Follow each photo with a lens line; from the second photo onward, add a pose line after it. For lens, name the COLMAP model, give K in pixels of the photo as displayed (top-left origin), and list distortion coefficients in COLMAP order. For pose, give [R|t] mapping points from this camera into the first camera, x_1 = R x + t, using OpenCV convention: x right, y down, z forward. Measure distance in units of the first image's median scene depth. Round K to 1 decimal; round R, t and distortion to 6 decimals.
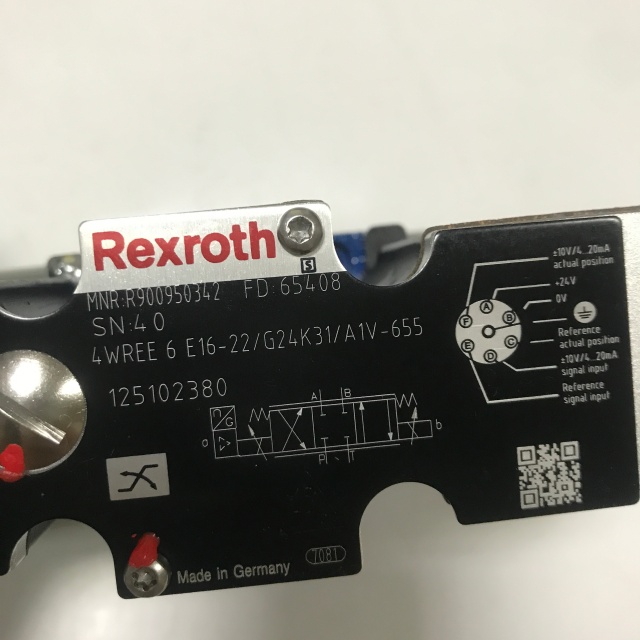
lens RADIAL K [[733.2, 0, 320.4], [0, 733.2, 319.1], [0, 0, 1]] dist [0.021071, 0.000000]
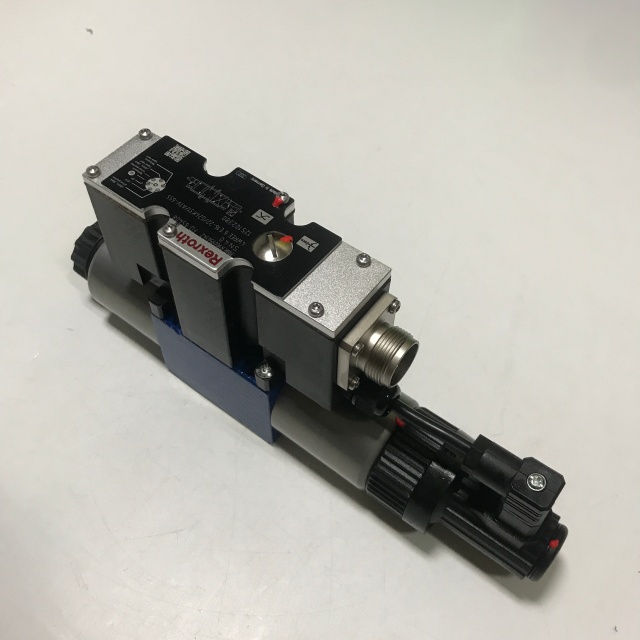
lens RADIAL K [[733.2, 0, 321.7], [0, 733.2, 319.0], [0, 0, 1]] dist [0.021071, 0.000000]
pose [[-0.726452, -0.600616, 0.333957, -1.736040], [0.686418, -0.610744, 0.394742, -1.118856], [-0.033126, 0.515996, 0.855950, -1.480786]]
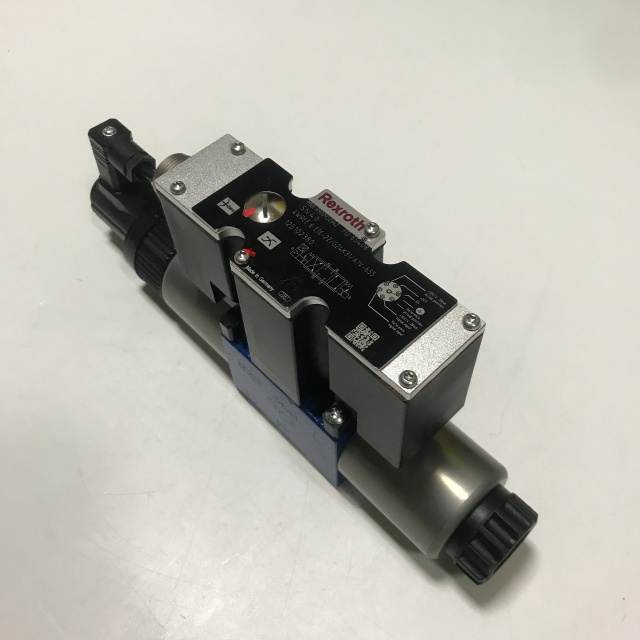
lens RADIAL K [[733.2, 0, 322.9], [0, 733.2, 319.8], [0, 0, 1]] dist [0.021071, 0.000000]
pose [[0.611419, 0.594903, -0.521783, 1.526386], [-0.789844, 0.498894, -0.356724, 1.201464], [0.048098, 0.630234, 0.774914, -0.989034]]
